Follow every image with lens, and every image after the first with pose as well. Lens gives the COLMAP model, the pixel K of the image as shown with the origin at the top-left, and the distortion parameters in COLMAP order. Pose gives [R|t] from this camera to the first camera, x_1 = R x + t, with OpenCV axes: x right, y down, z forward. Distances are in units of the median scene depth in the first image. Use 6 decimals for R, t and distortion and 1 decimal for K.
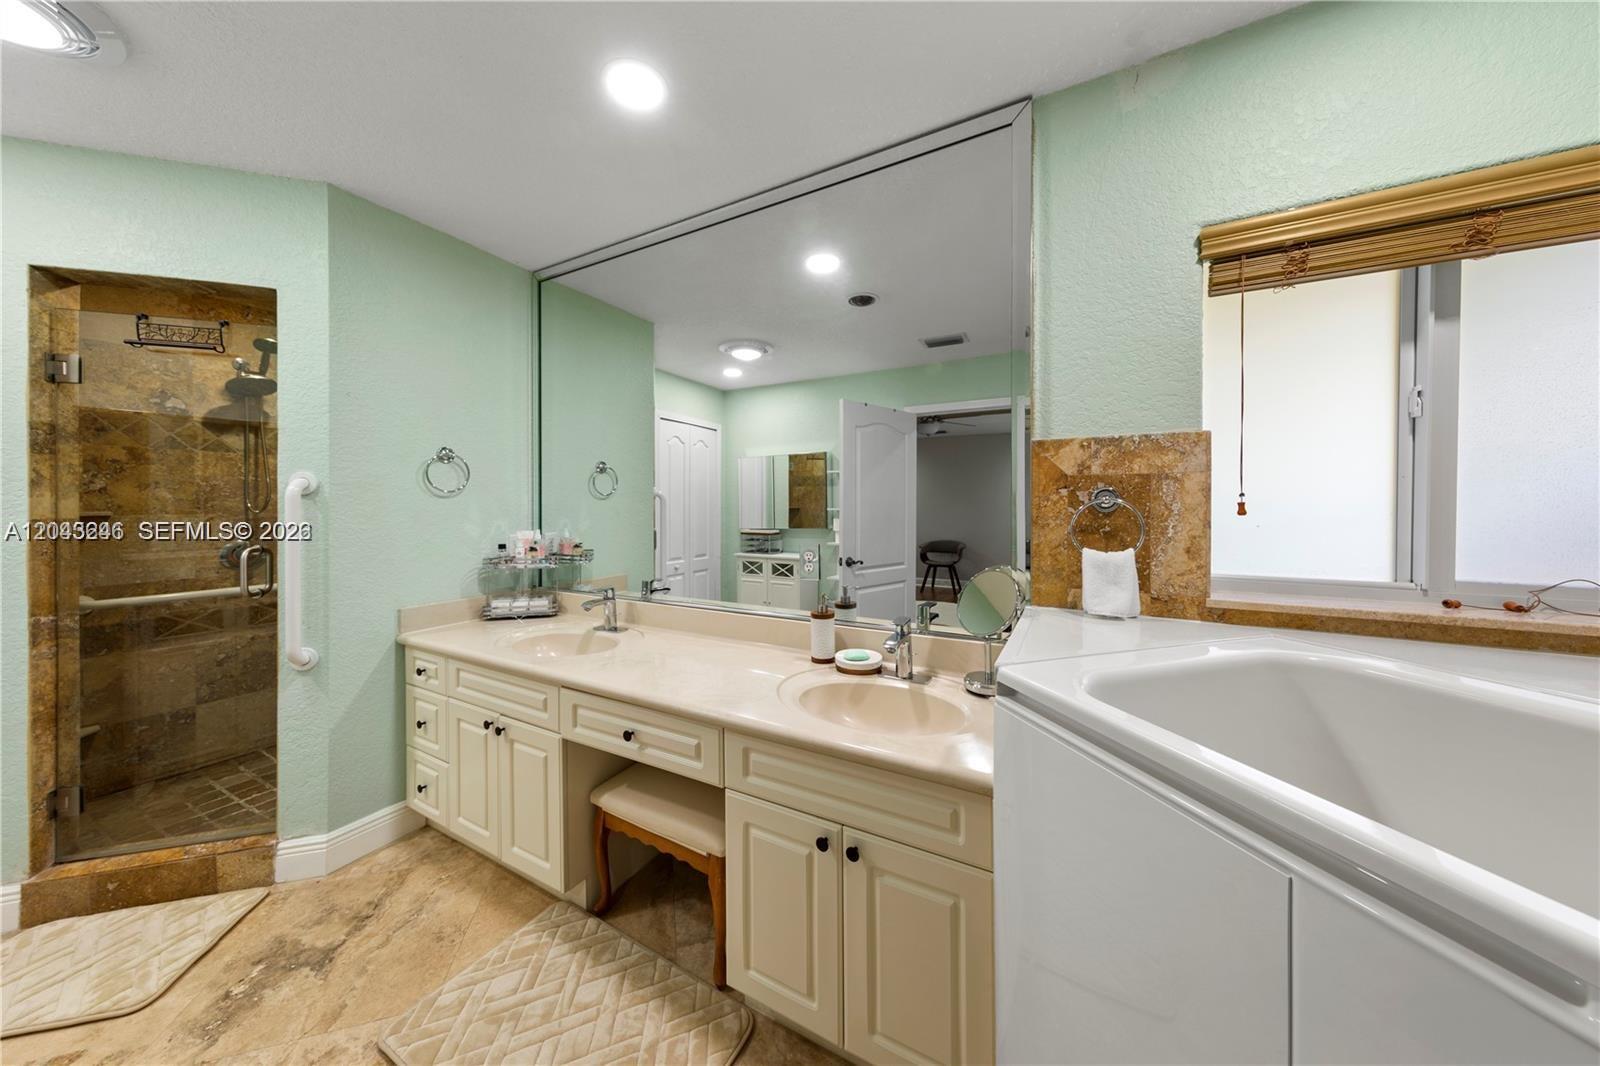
lens RADIAL K [[506.9, 0, 799.2], [0, 506.9, 511.7], [0, 0, 1]] dist [0.006431, 0.000005]
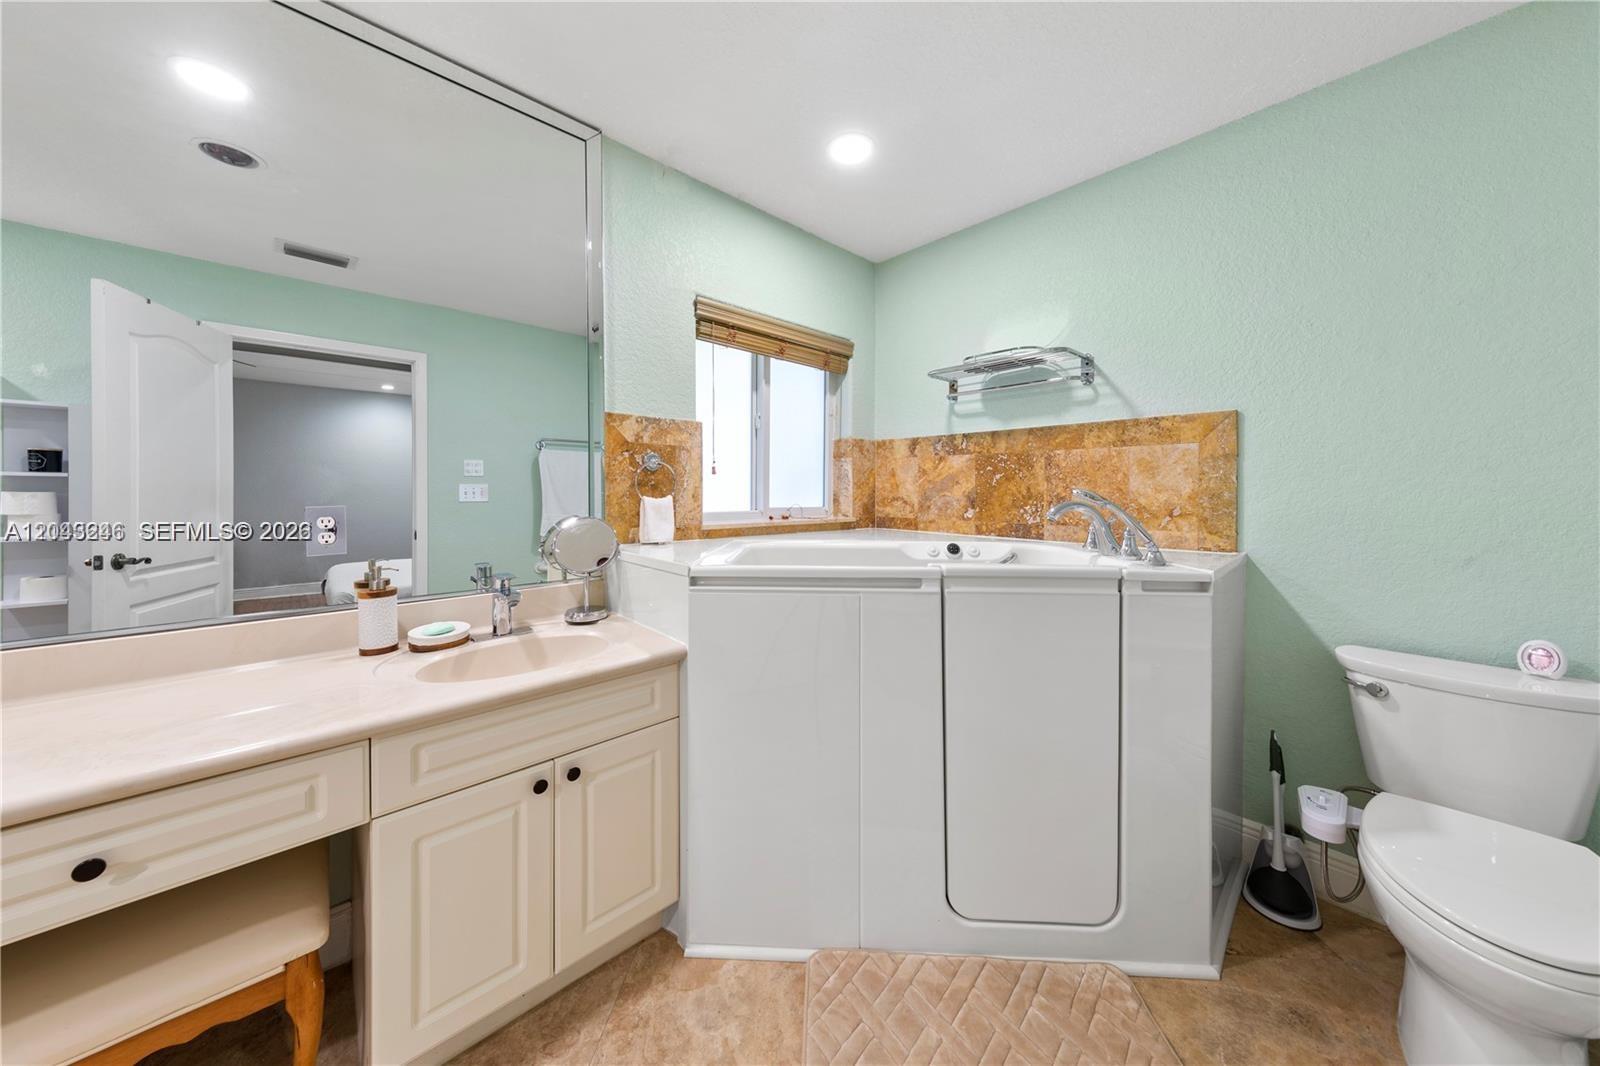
lens RADIAL K [[506.9, 0, 820.9], [0, 506.9, 489.9], [0, 0, 1]] dist [0.006431, 0.000005]
pose [[0.312455, -0.002104, 0.949930, -0.607101], [0.005323, 0.999986, 0.000464, 0.058381], [-0.949918, 0.004911, 0.312461, 0.129803]]
